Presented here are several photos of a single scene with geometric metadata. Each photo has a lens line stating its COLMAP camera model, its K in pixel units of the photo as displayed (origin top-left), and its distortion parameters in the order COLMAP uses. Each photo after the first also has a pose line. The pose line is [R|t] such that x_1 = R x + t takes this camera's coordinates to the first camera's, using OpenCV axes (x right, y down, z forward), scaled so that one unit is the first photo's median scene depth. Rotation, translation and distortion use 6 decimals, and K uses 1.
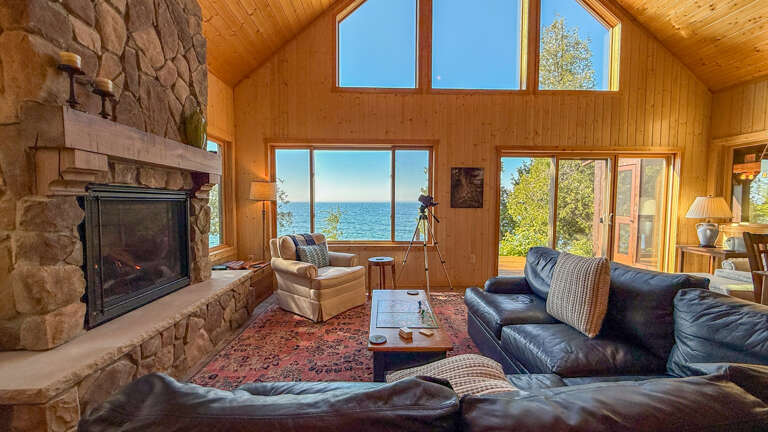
lens RADIAL K [[304.3, 0, 384.0], [0, 304.3, 216.0], [0, 0, 1]] dist [-0.002061, -0.000417]
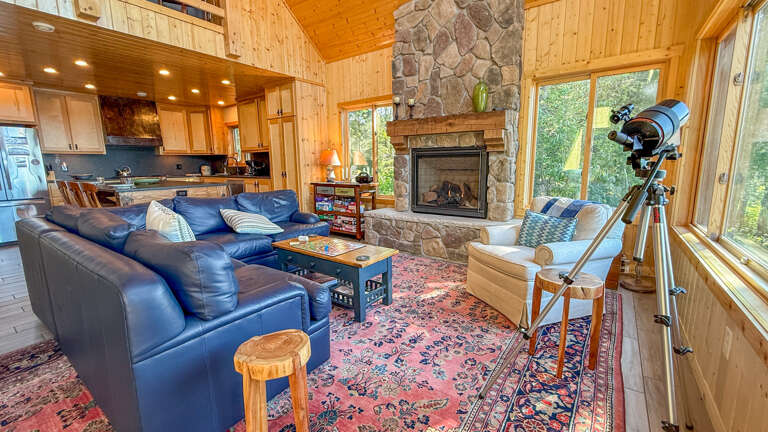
lens RADIAL K [[317.3, 0, 384.0], [0, 317.3, 216.0], [0, 0, 1]] dist [-0.001668, 0.000137]
pose [[-0.606043, 0.133793, -0.784099, 0.444853], [-0.027837, 0.981581, 0.189006, -0.020630], [0.794945, 0.136373, -0.591156, 0.935730]]
